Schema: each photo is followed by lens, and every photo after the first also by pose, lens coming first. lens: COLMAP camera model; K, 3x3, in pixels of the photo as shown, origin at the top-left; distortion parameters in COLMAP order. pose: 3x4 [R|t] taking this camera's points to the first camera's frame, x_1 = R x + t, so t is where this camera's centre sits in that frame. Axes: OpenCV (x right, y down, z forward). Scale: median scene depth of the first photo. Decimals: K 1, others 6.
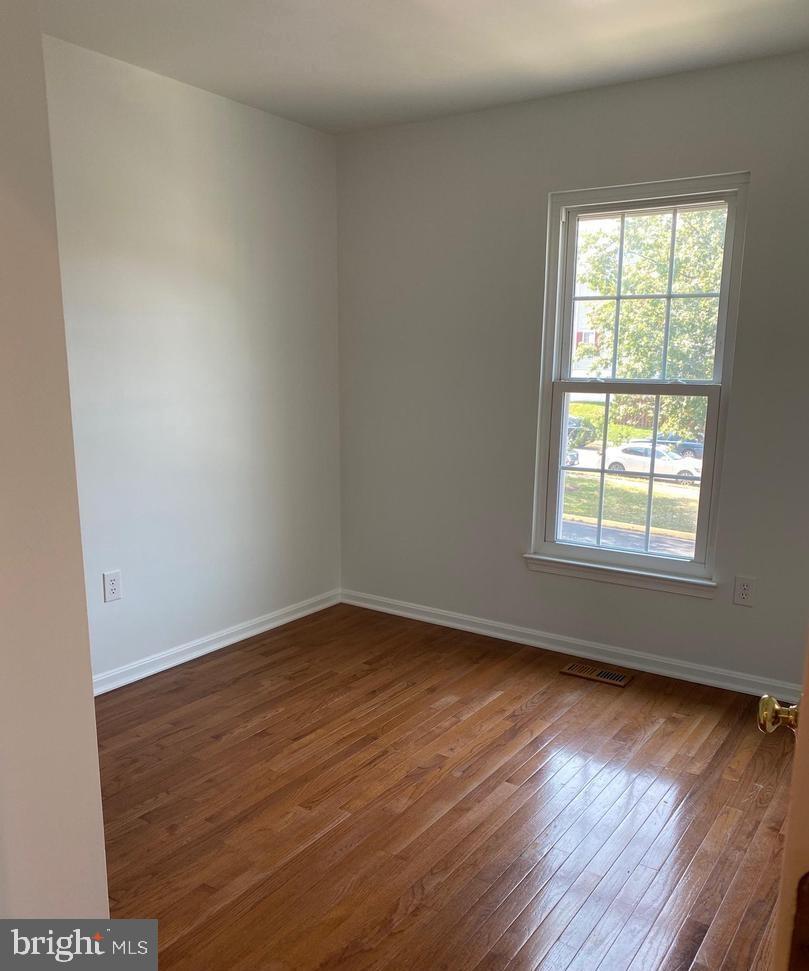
lens RADIAL K [[781.0, 0, 405.7], [0, 781.0, 527.8], [0, 0, 1]] dist [-0.043310, -0.006351]
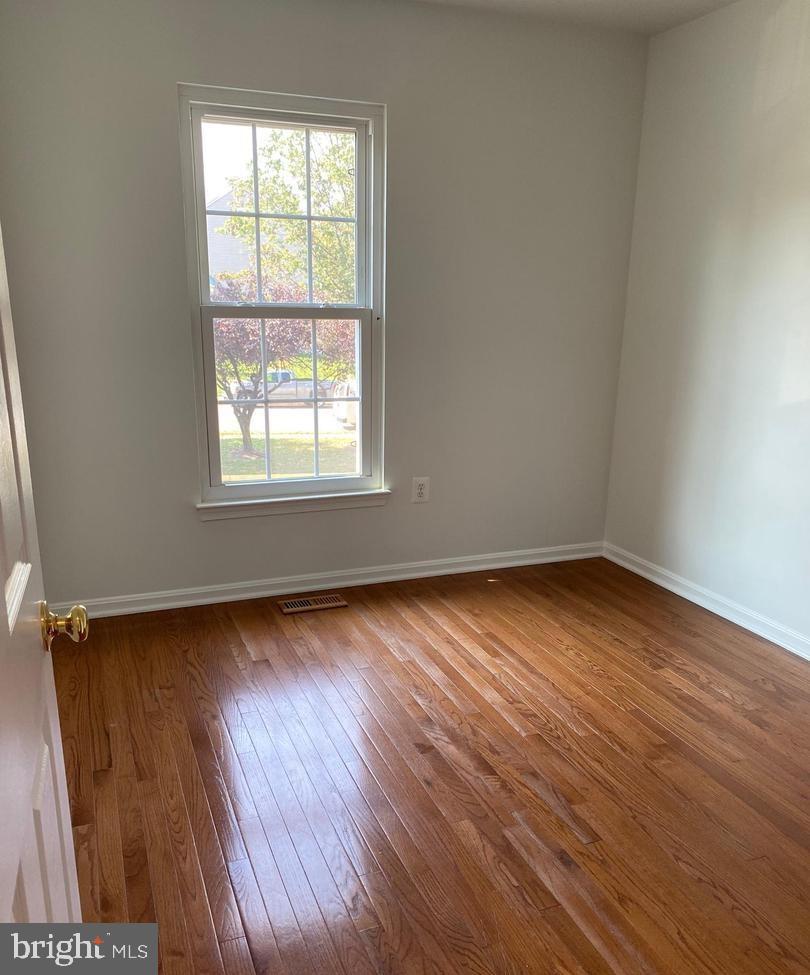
lens RADIAL K [[784.2, 0, 406.2], [0, 784.2, 529.9], [0, 0, 1]] dist [-0.043310, -0.006351]
pose [[0.543081, -0.238749, 0.805023, -0.481338], [0.152839, 0.970817, 0.184812, -0.072941], [-0.825653, 0.022671, 0.563722, 0.330924]]
